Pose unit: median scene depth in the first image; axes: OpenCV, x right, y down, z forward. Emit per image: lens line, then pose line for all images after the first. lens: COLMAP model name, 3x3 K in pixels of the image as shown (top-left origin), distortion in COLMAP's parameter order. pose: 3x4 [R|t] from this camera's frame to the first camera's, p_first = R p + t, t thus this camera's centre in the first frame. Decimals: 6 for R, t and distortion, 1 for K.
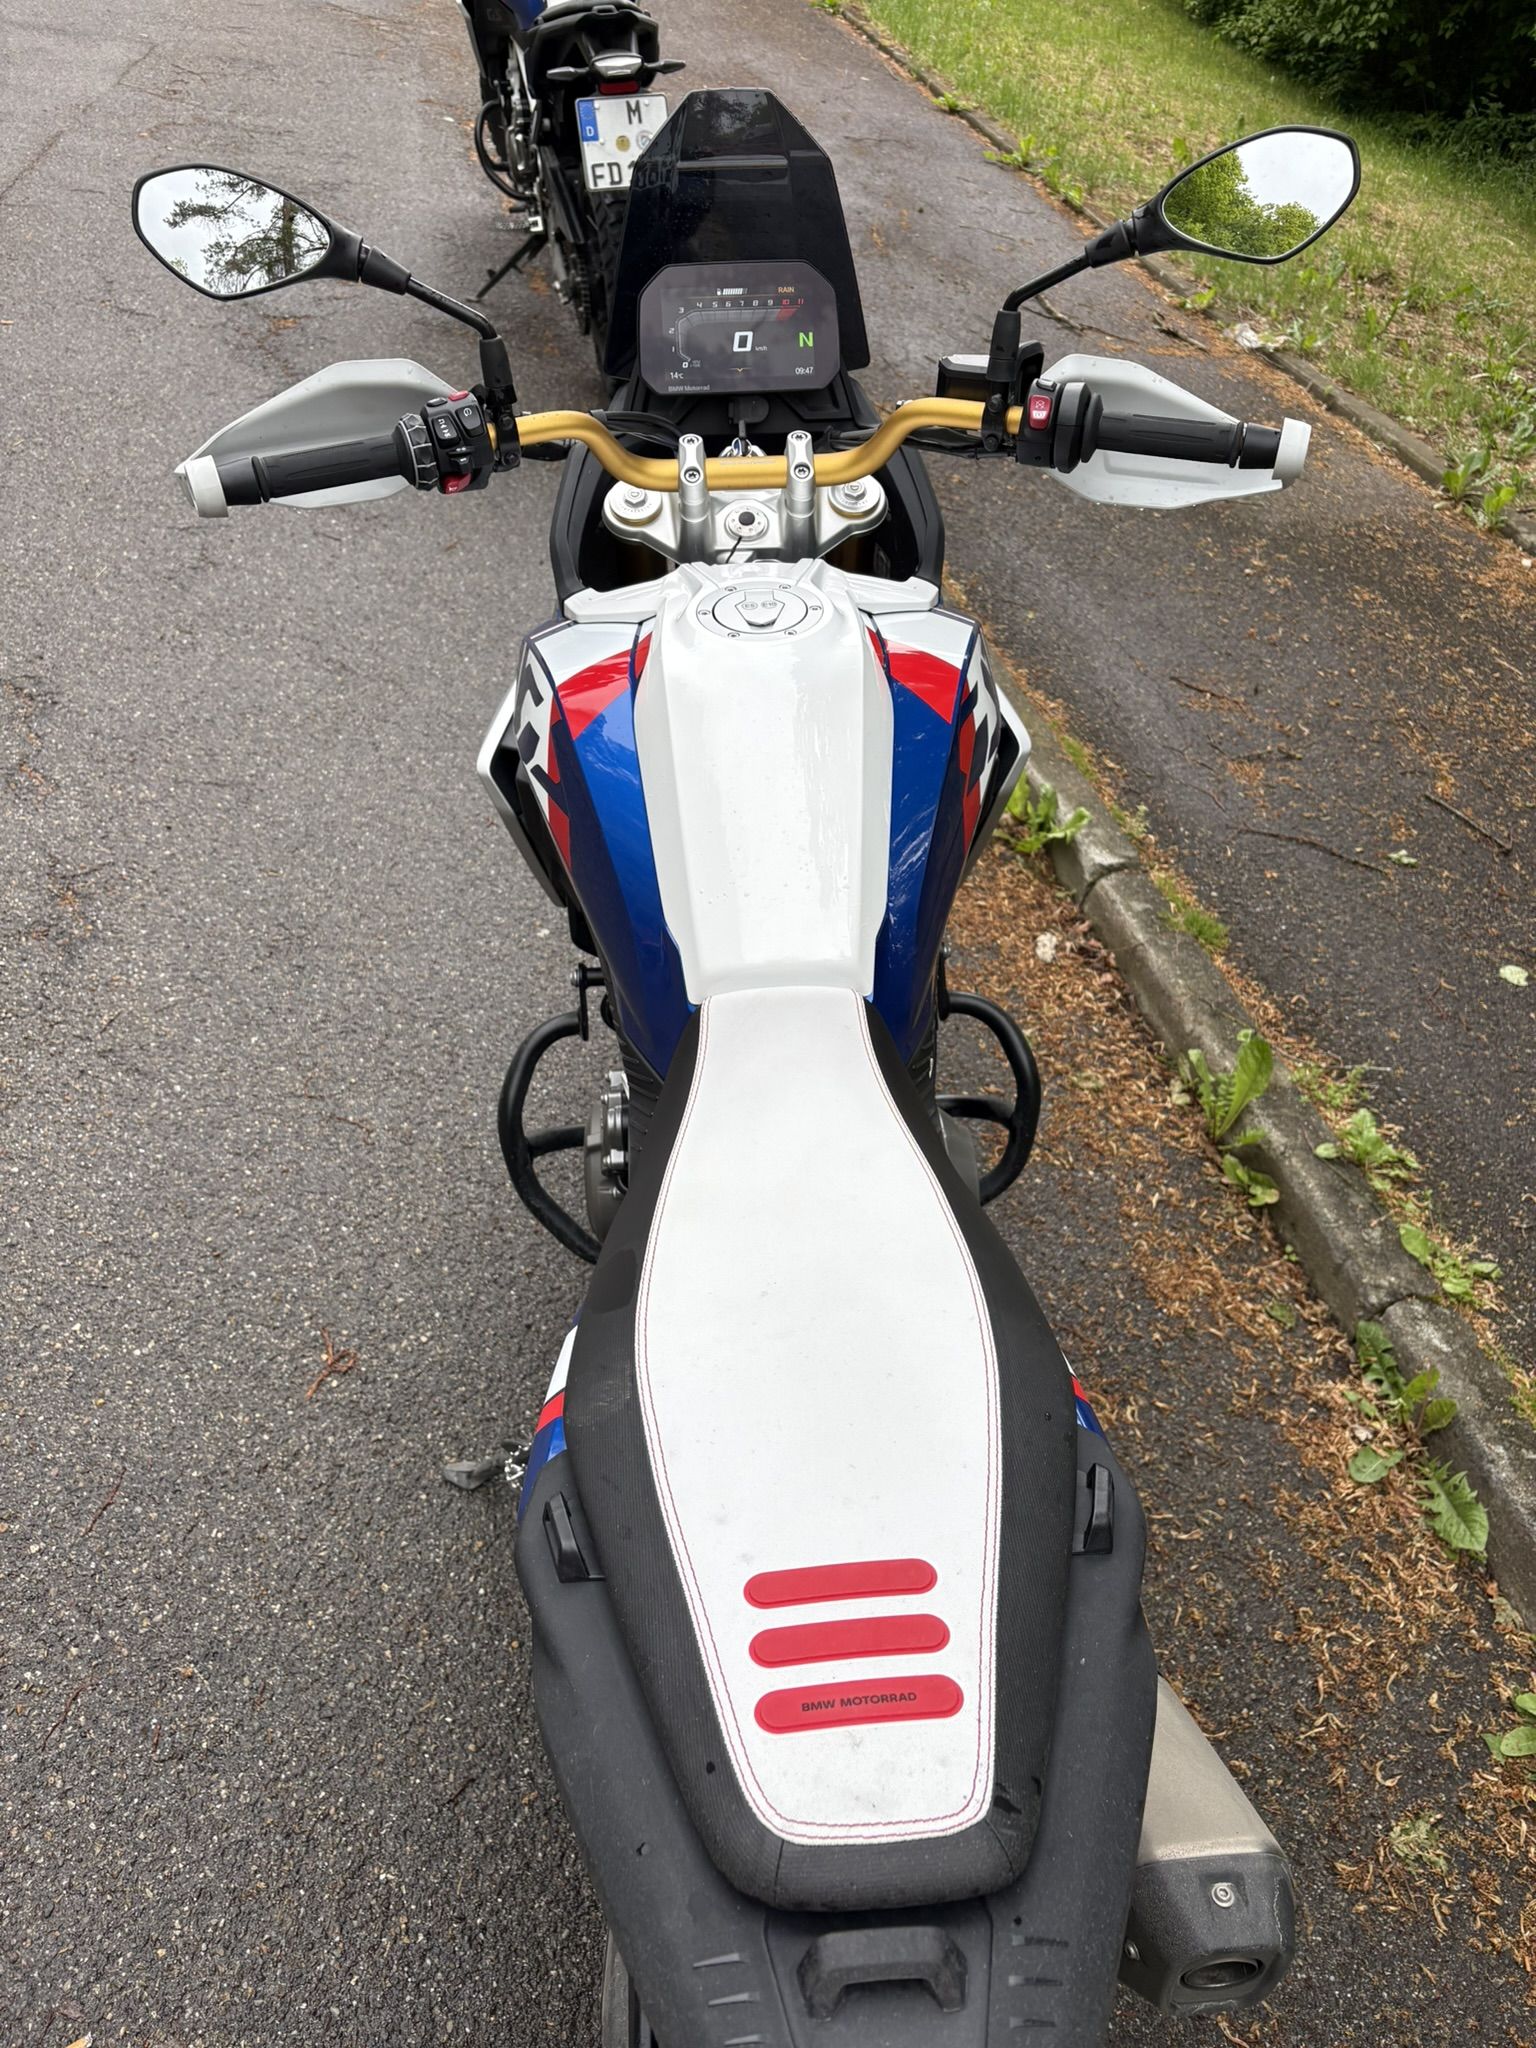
lens RADIAL K [[1571.4, 0, 768.8], [0, 1571.4, 1054.3], [0, 0, 1]] dist [0.048583, -0.076752]
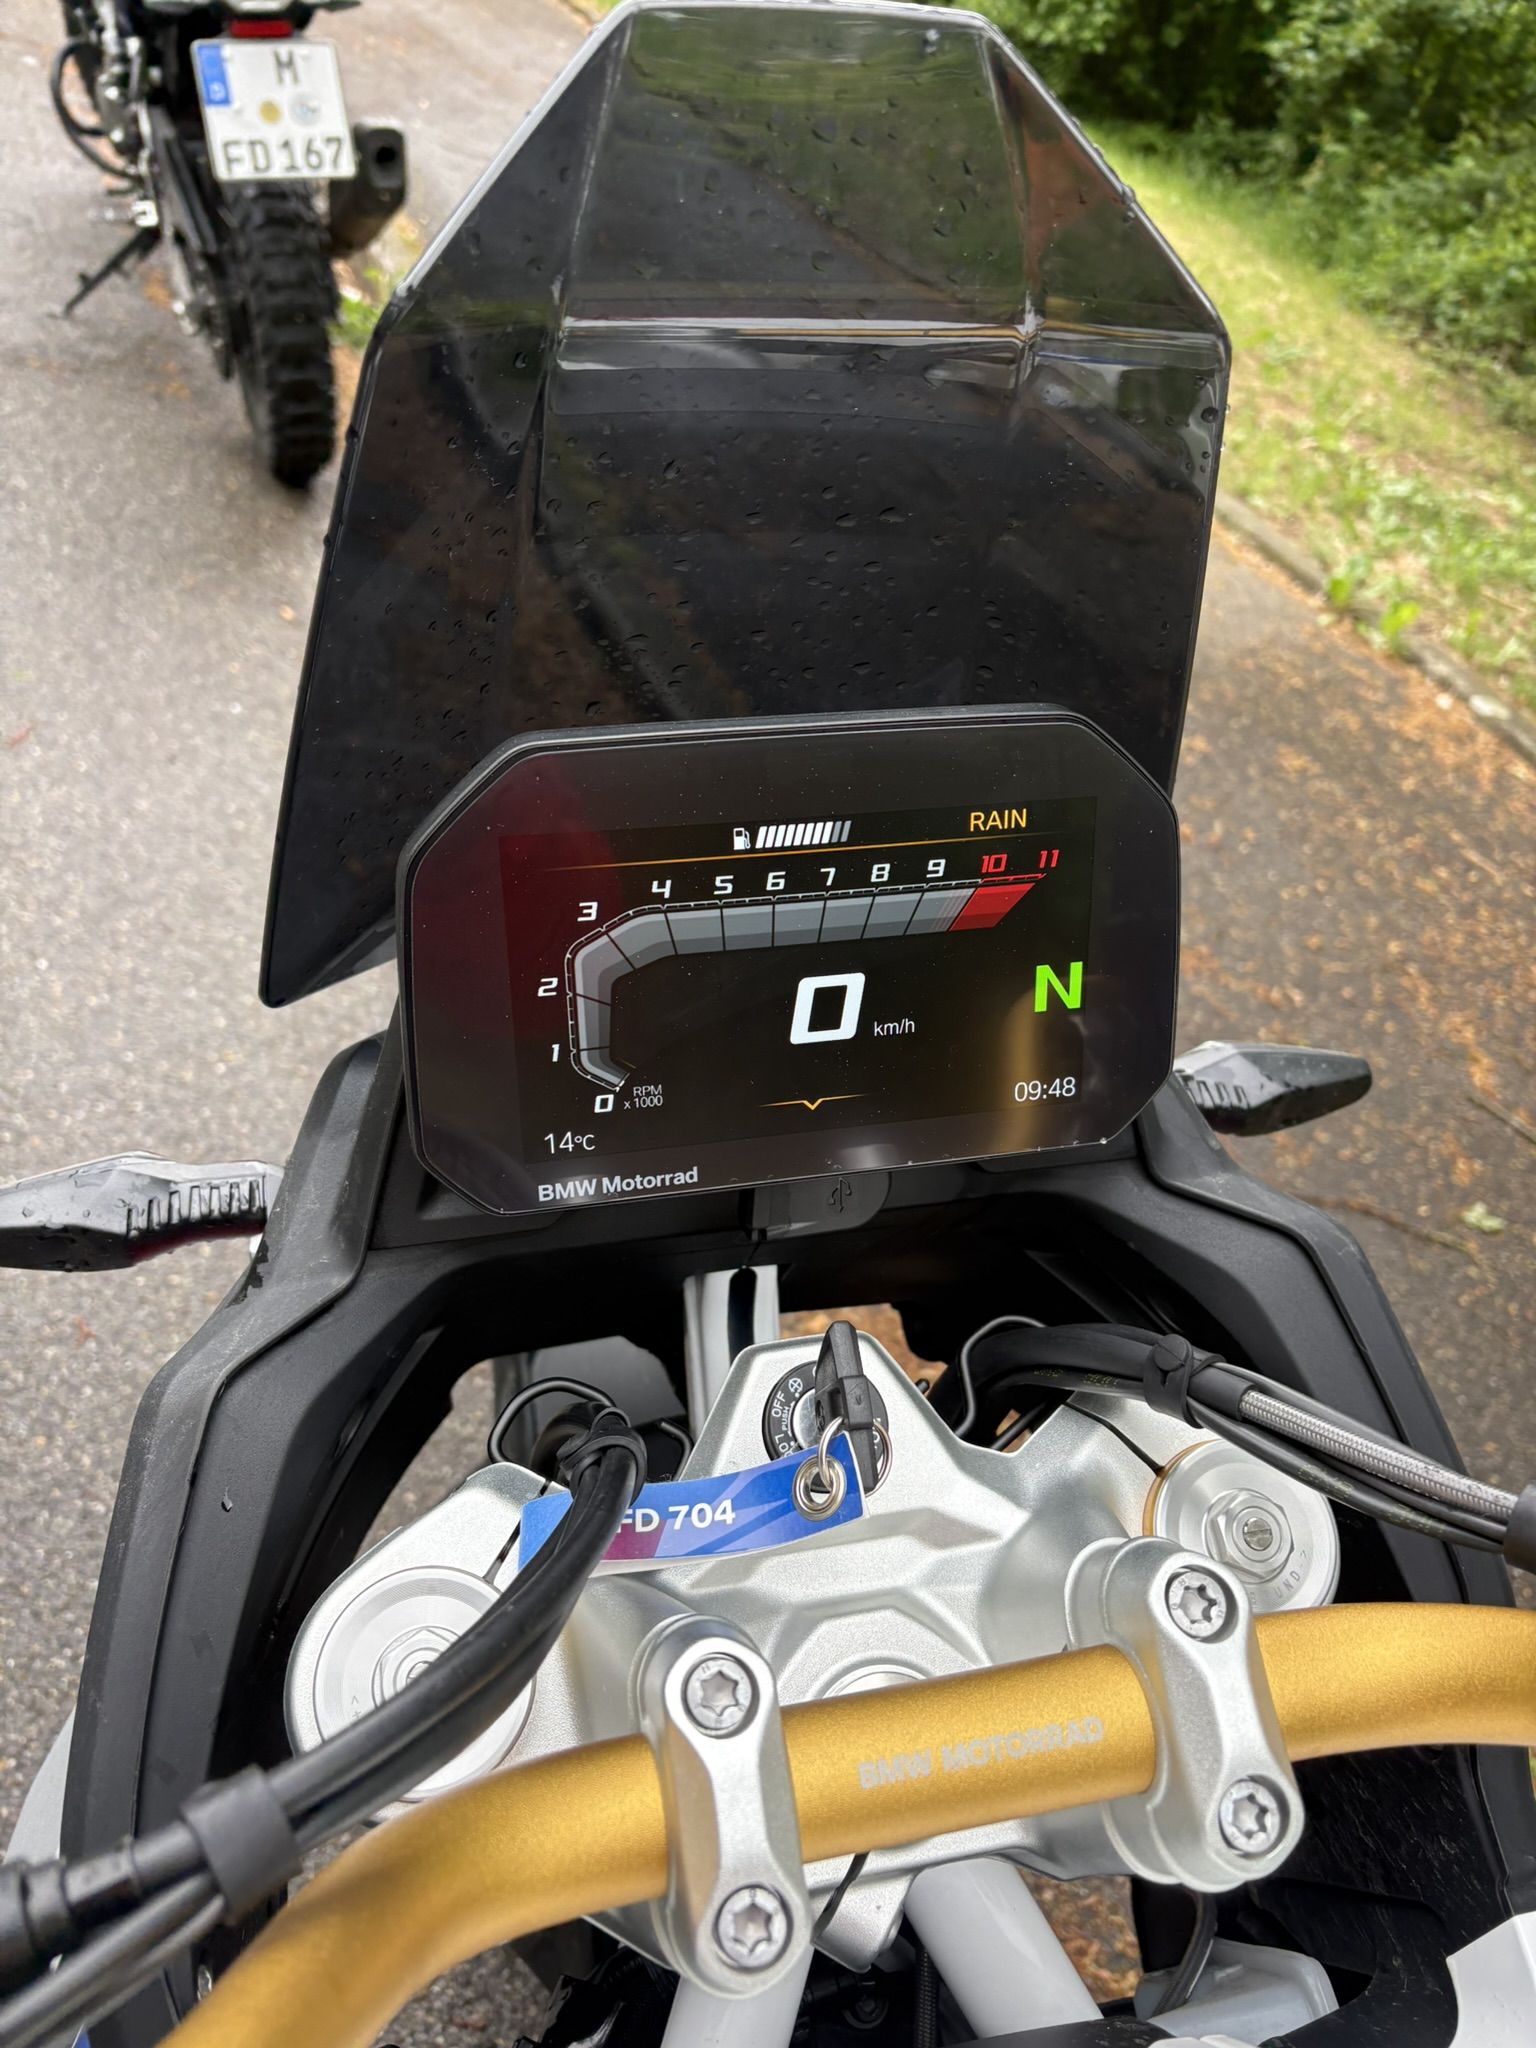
lens RADIAL K [[1552.1, 0, 779.1], [0, 1552.1, 1043.0], [0, 0, 1]] dist [0.042435, -0.082207]
pose [[0.979032, -0.047164, 0.198172, -0.027511], [0.044400, 0.998845, 0.018370, -0.167042], [-0.198809, -0.009186, 0.979995, 0.280649]]
